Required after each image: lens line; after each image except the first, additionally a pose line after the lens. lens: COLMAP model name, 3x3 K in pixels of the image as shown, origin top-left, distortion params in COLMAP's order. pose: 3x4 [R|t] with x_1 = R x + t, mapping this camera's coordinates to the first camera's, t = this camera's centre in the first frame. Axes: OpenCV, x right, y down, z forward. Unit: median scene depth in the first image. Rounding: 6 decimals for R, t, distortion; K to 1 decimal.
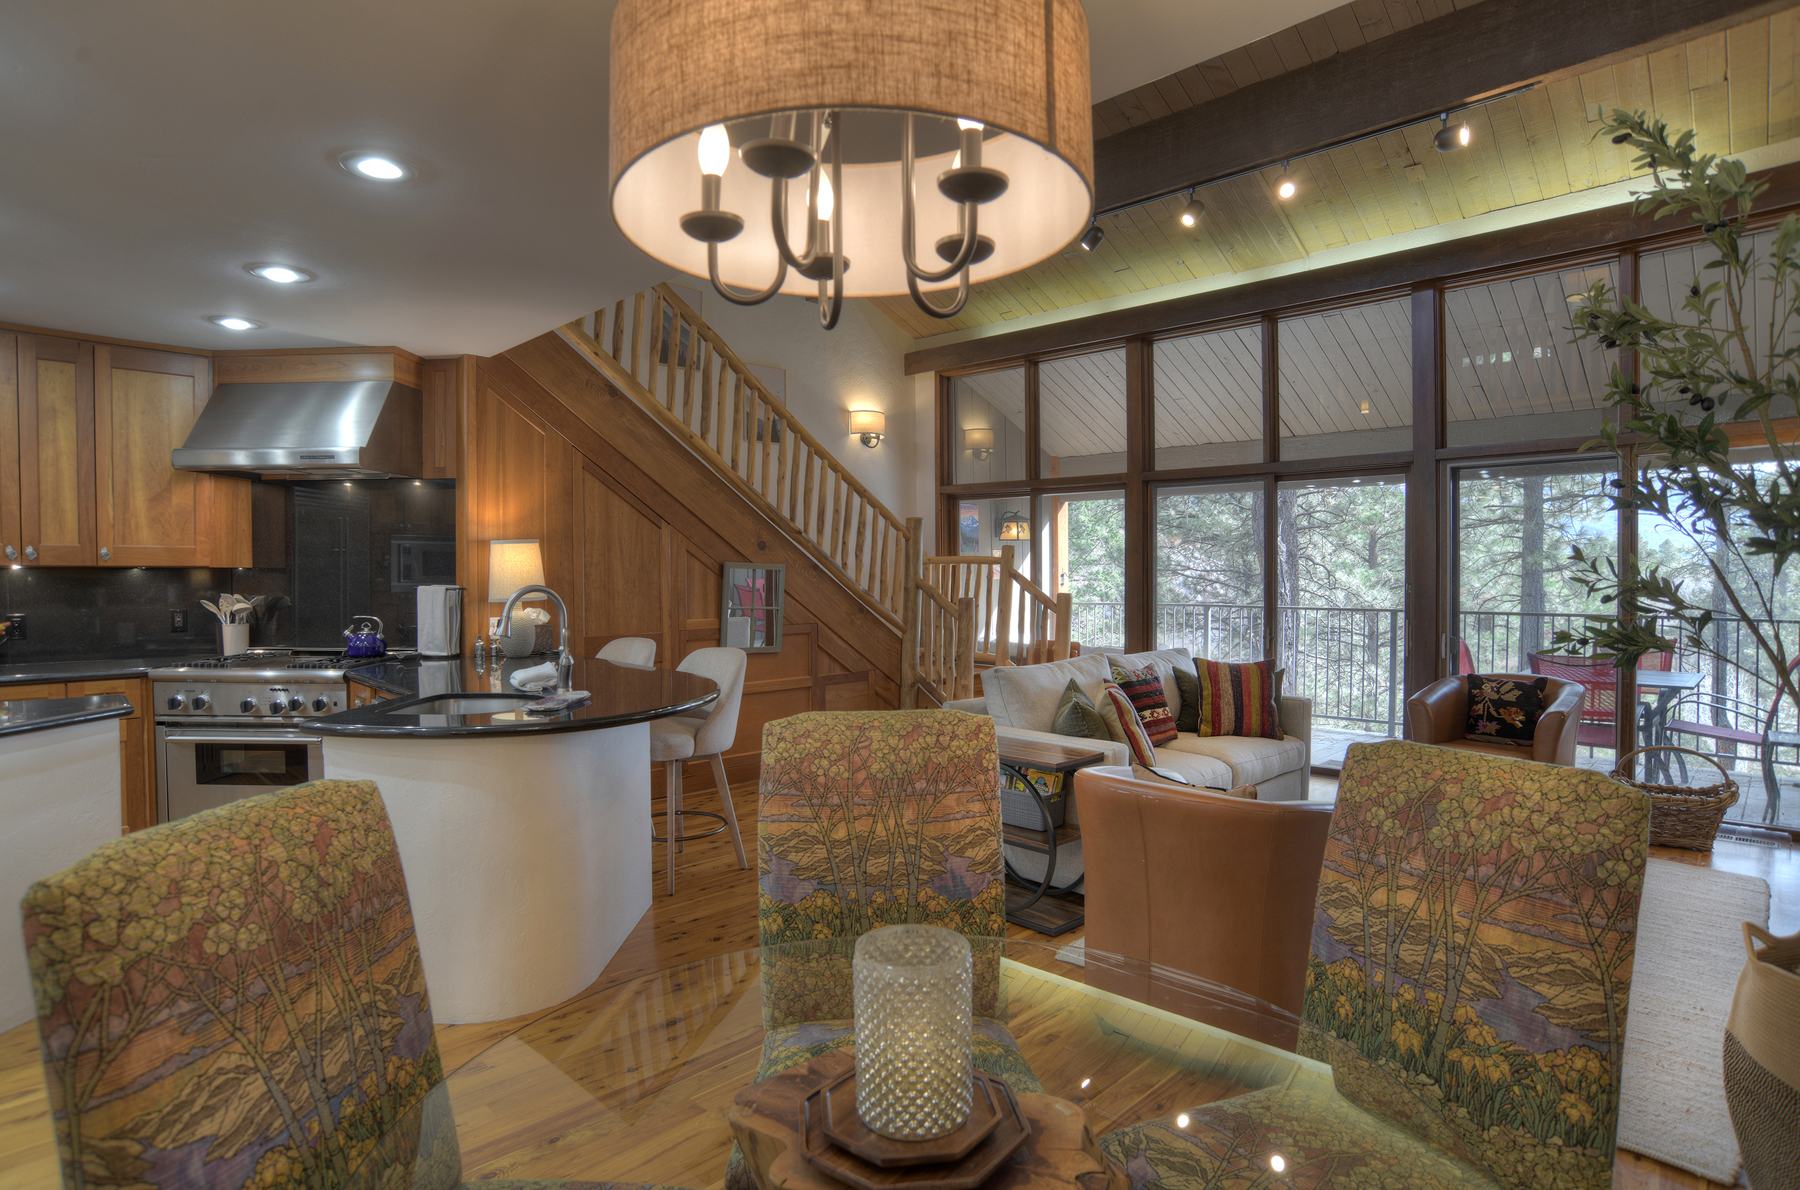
lens RADIAL K [[949.5, 0, 900.0], [0, 949.5, 595.0], [0, 0, 1]] dist [-0.092740, 0.046756]
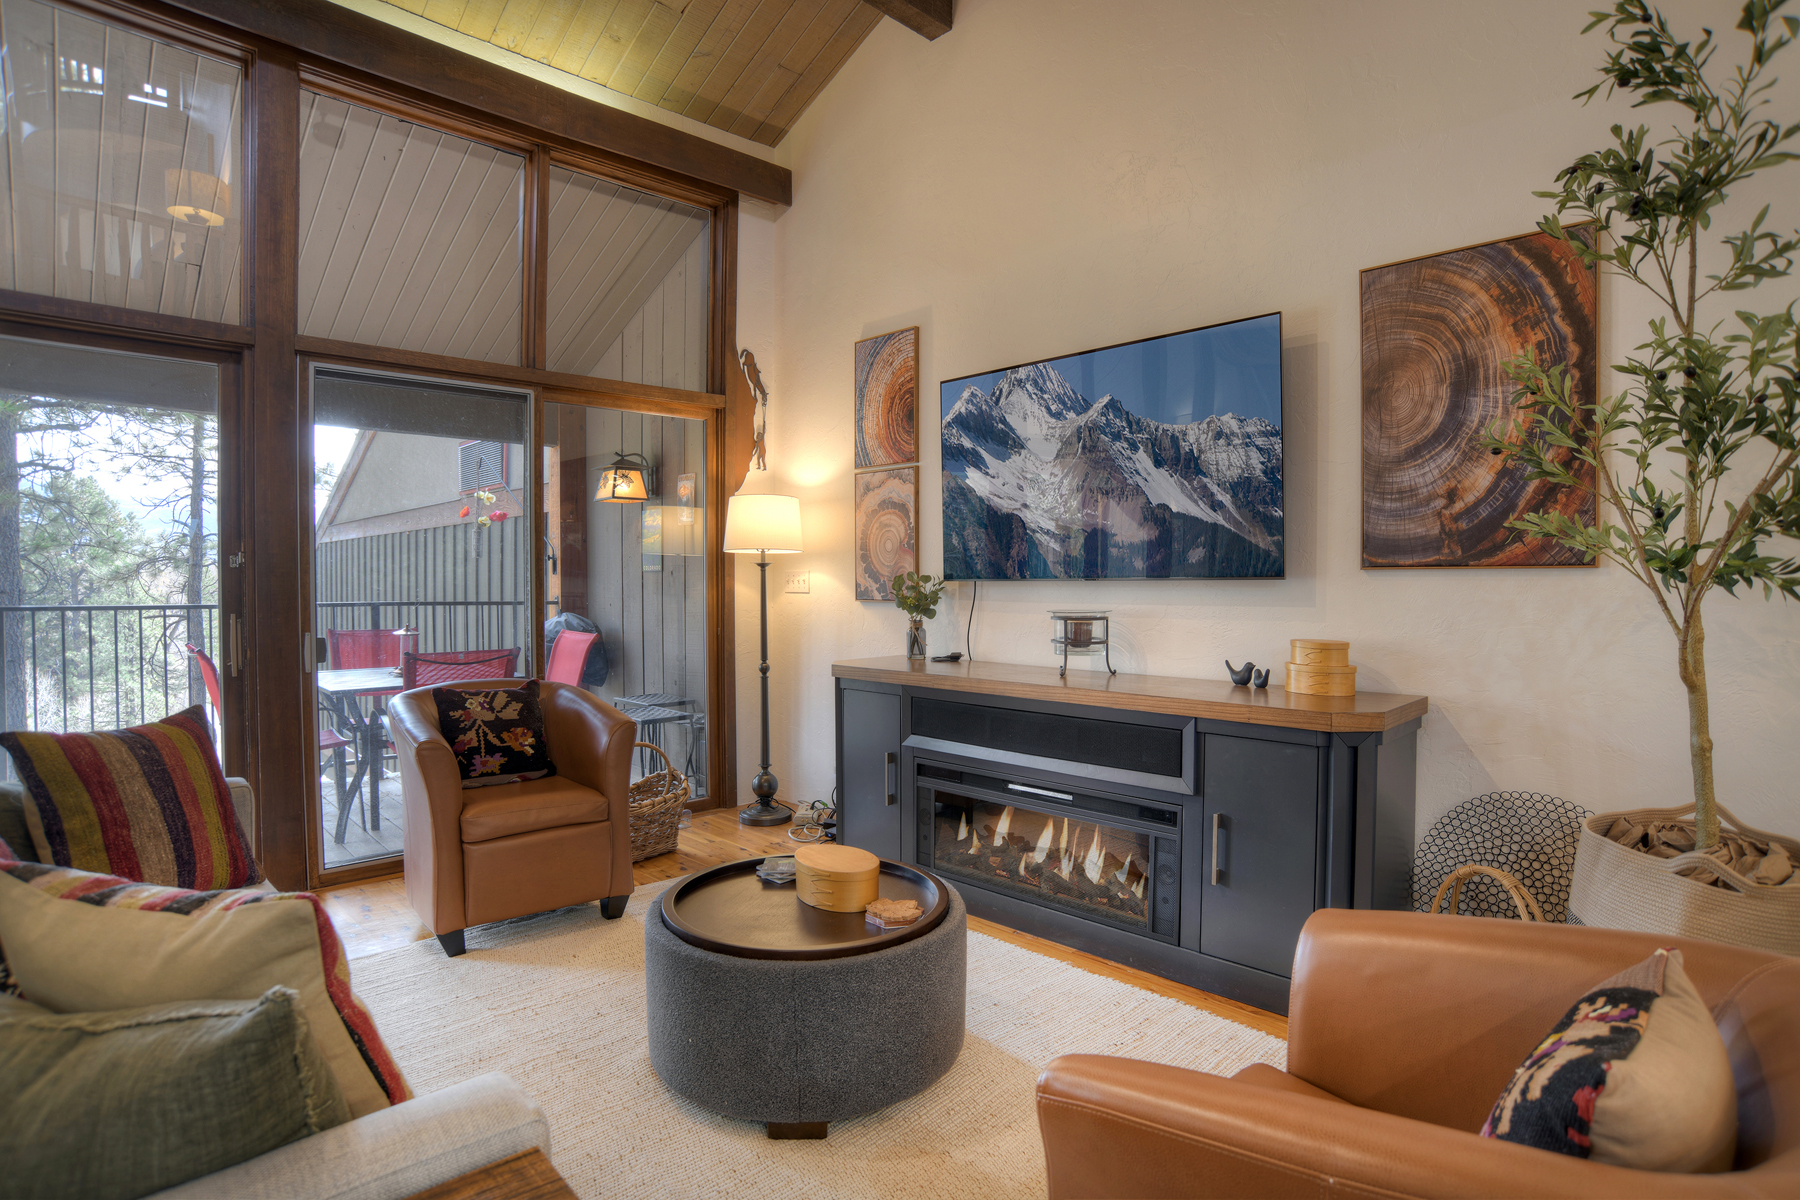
lens RADIAL K [[957.8, 0, 909.1], [0, 957.8, 577.4], [0, 0, 1]] dist [-0.027212, 0.025754]
pose [[0.014443, 0.000432, 0.999896, -0.042086], [0.017436, 0.999848, -0.000684, 0.014376], [-0.999744, 0.017444, 0.014433, 0.657099]]
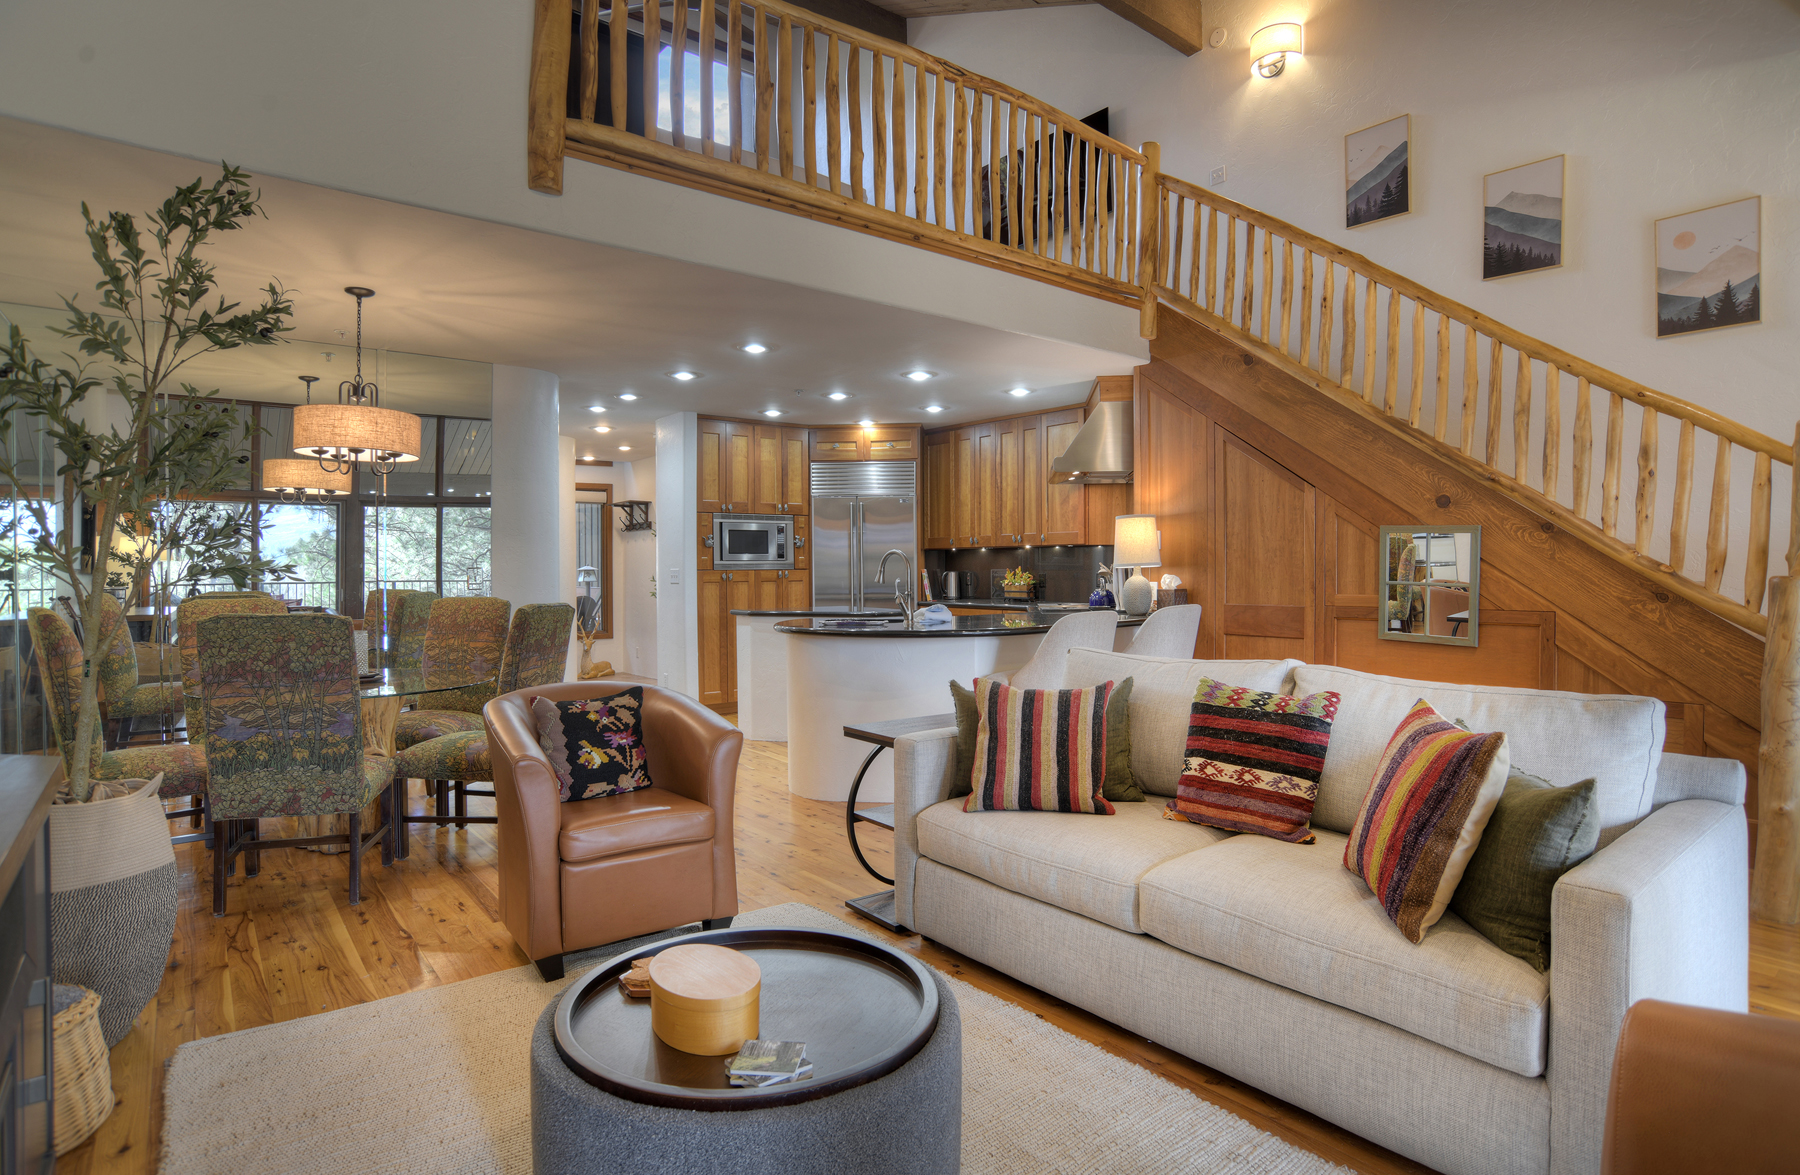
lens RADIAL K [[967.3, 0, 900.0], [0, 967.3, 587.5], [0, 0, 1]] dist [-0.049427, 0.000175]
pose [[-0.126564, 0.021525, -0.991725, 0.815125], [-0.018999, 0.999529, 0.024119, 0.007286], [0.991777, 0.021895, -0.126095, 0.836027]]
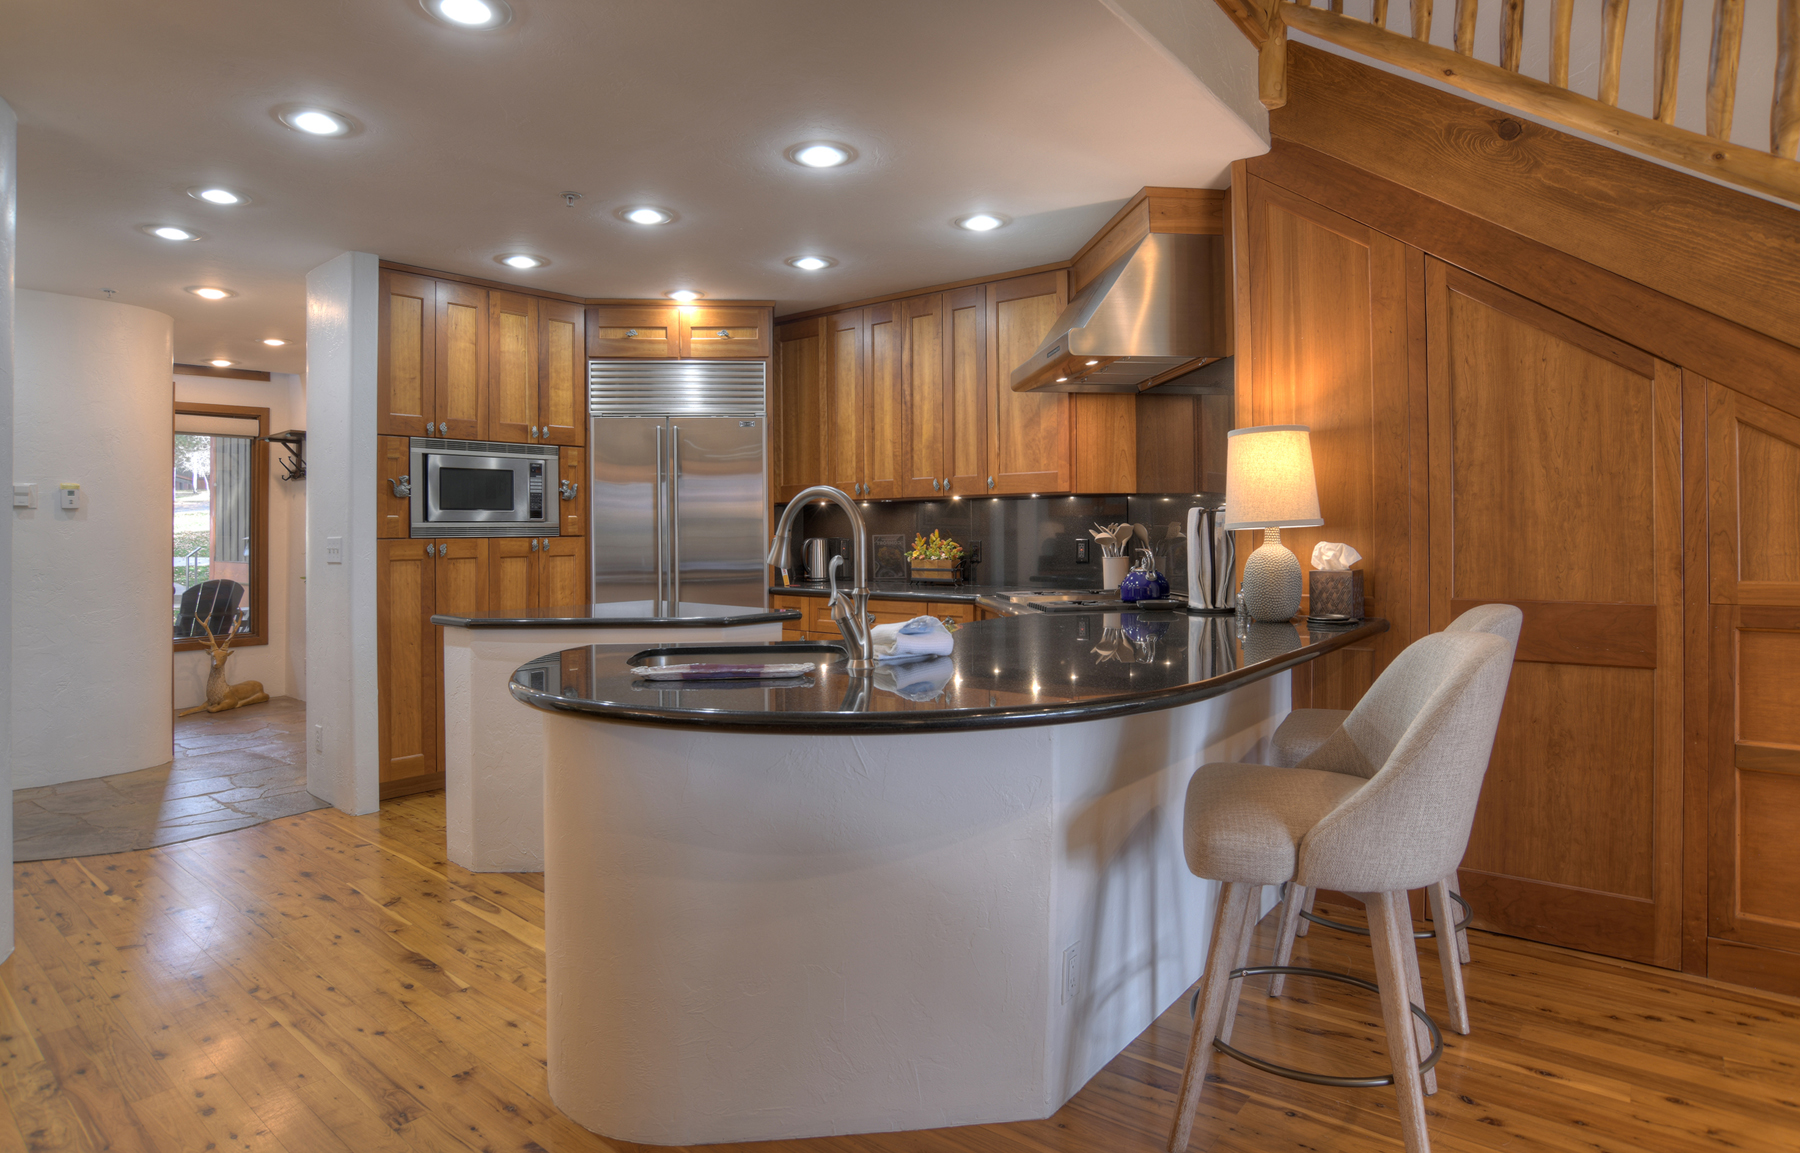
lens RADIAL K [[980.8, 0, 904.8], [0, 980.8, 522.5], [0, 0, 1]] dist [-0.033795, 0.000610]
pose [[0.123805, -0.008794, -0.992268, 0.191097], [-0.013951, 0.999846, -0.010601, 0.011220], [0.992208, 0.015156, 0.123663, 0.662649]]
